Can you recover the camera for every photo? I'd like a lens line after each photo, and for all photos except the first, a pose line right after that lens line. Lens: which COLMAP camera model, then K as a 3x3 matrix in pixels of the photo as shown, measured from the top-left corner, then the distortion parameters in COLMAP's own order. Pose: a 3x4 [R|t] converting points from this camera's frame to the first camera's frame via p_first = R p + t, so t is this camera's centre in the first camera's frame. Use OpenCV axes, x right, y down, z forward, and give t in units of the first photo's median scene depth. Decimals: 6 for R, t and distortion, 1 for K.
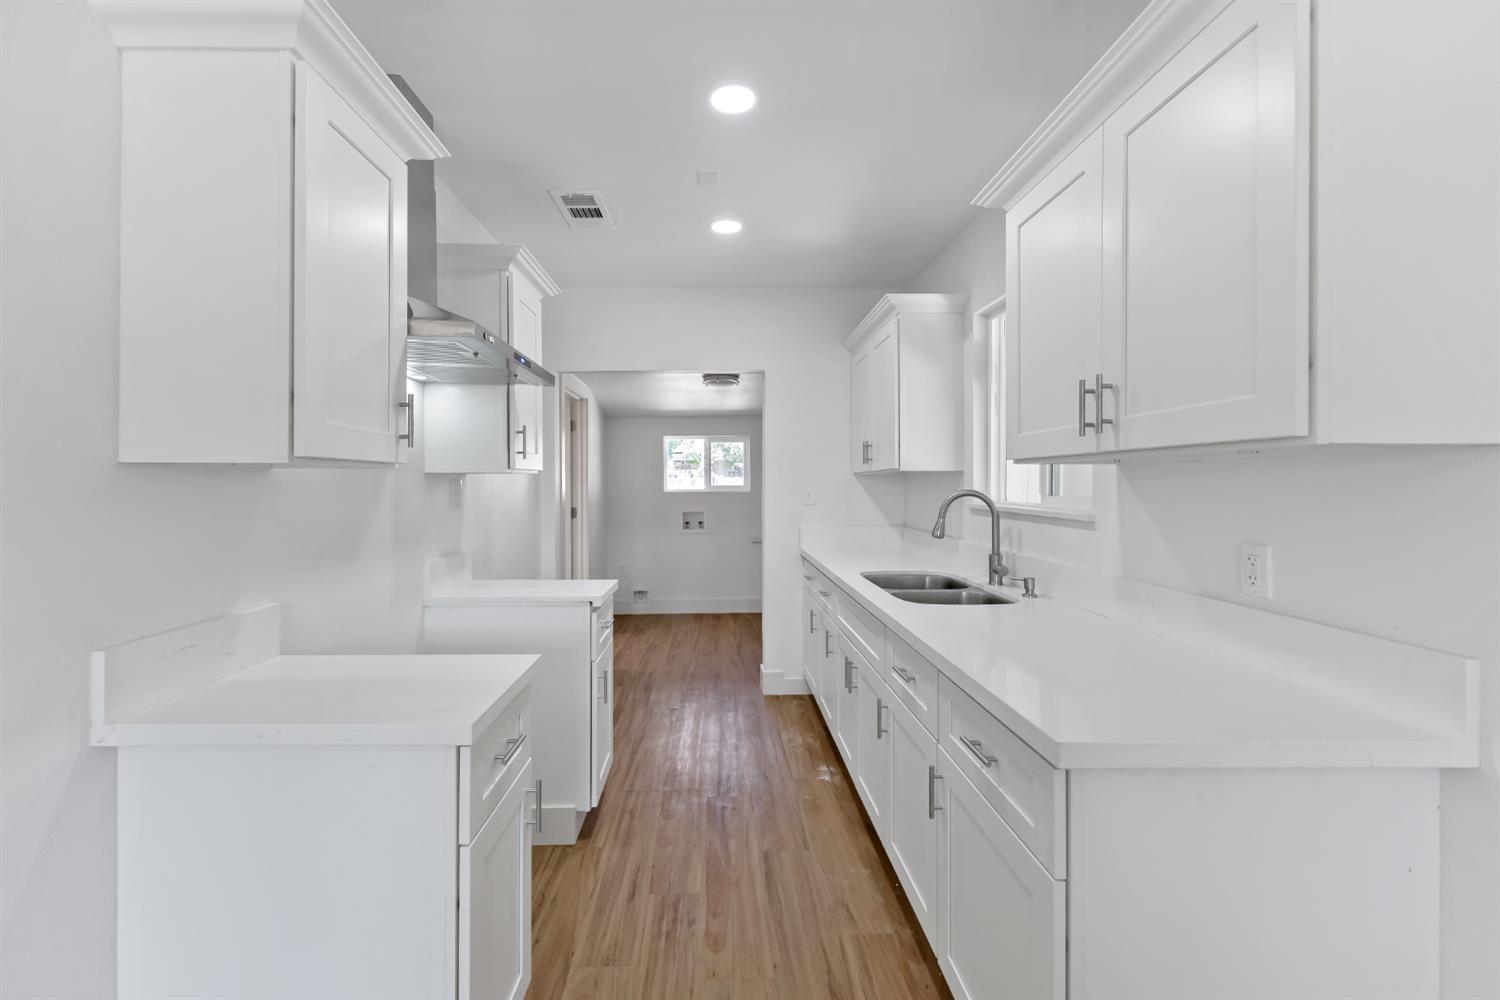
lens RADIAL K [[611.8, 0, 728.3], [0, 611.8, 484.6], [0, 0, 1]] dist [0.001884, 0.000147]
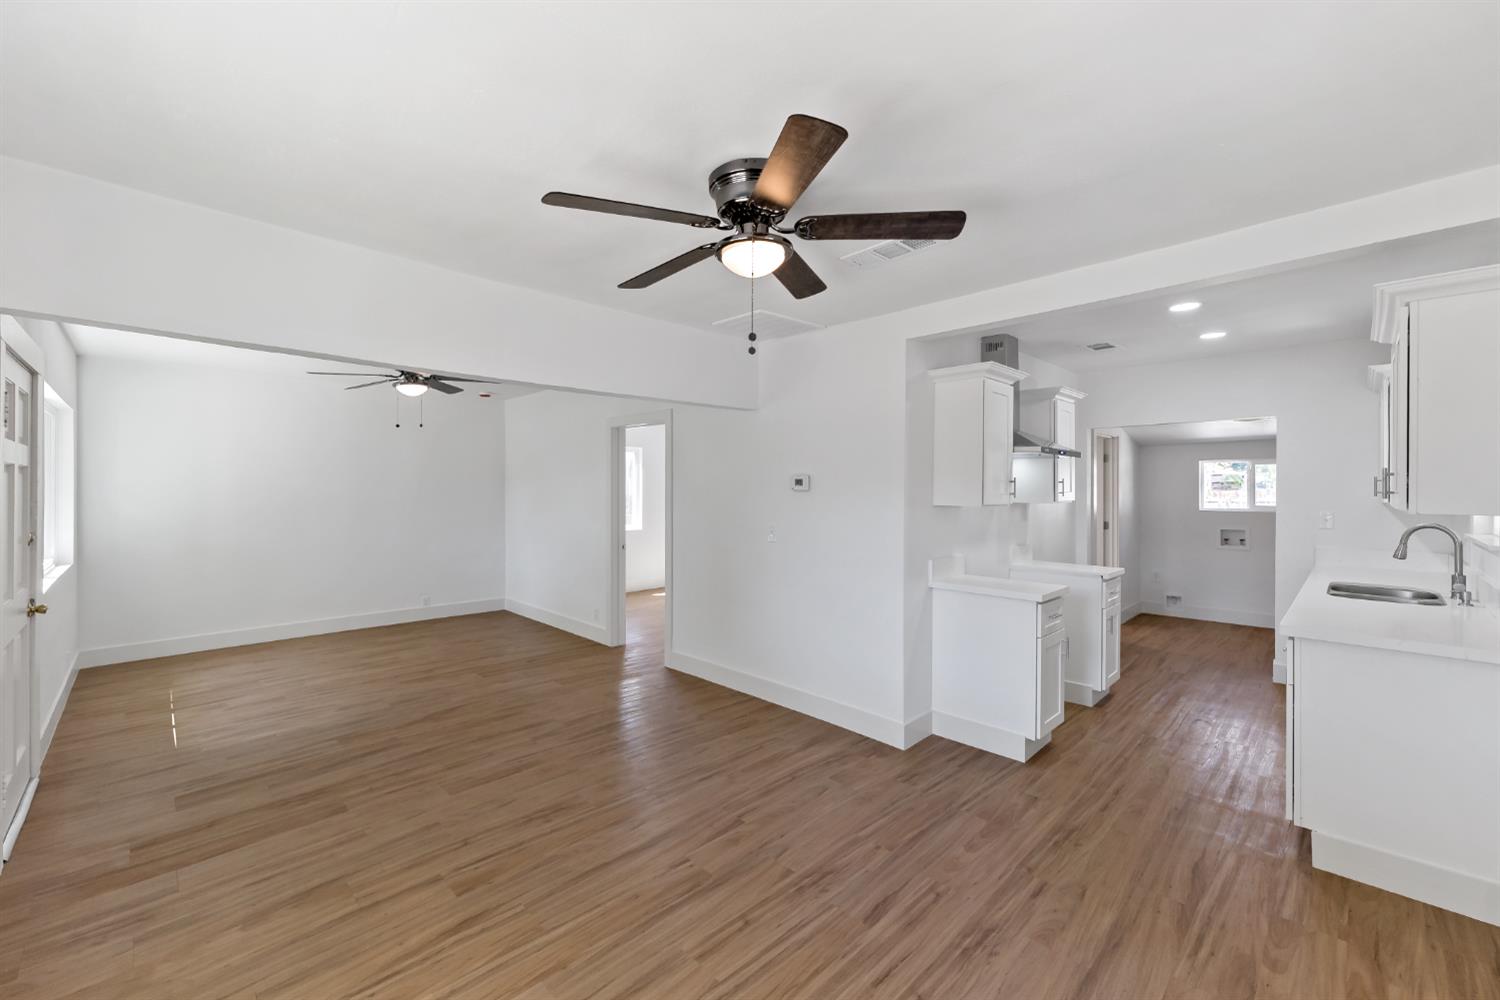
lens RADIAL K [[604.8, 0, 748.8], [0, 604.8, 489.4], [0, 0, 1]] dist [0.000573, 0.000113]
pose [[0.691041, 0.003773, -0.722805, 0.316168], [-0.006767, 0.999976, -0.001249, -0.050131], [0.722784, 0.005754, 0.691050, -0.907568]]
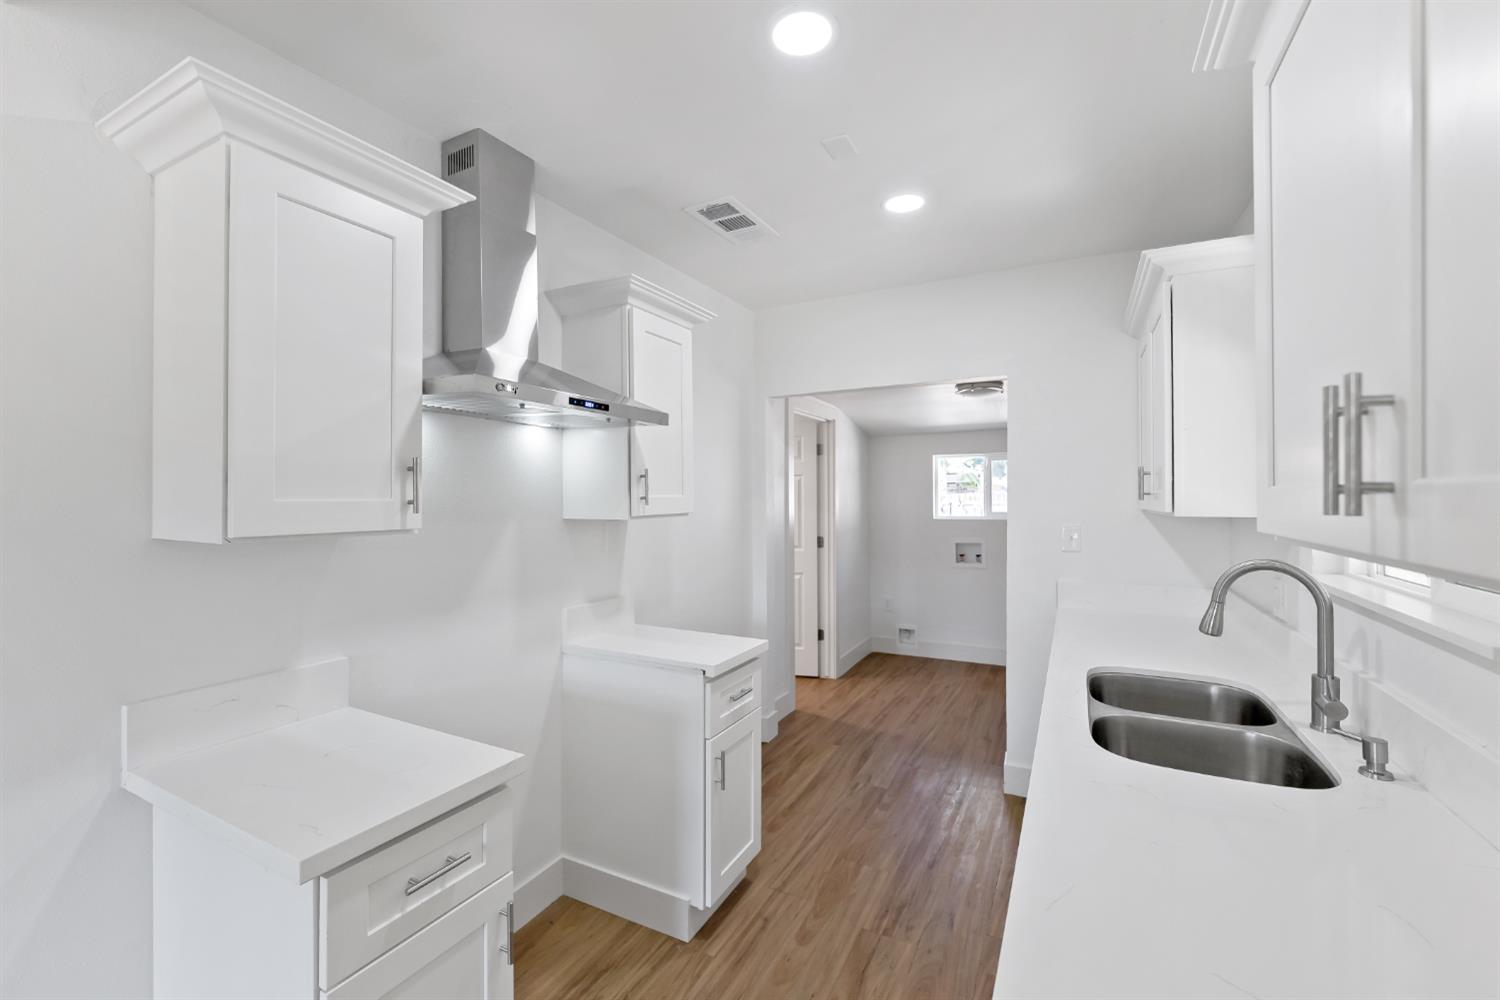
lens RADIAL K [[624.7, 0, 752.4], [0, 624.7, 494.9], [0, 0, 1]] dist [-0.002002, 0.000039]
pose [[0.879029, -0.000341, -0.476768, 0.237356], [-0.000995, 0.999996, -0.002549, -0.050956], [0.476767, 0.002715, 0.879025, 0.228902]]
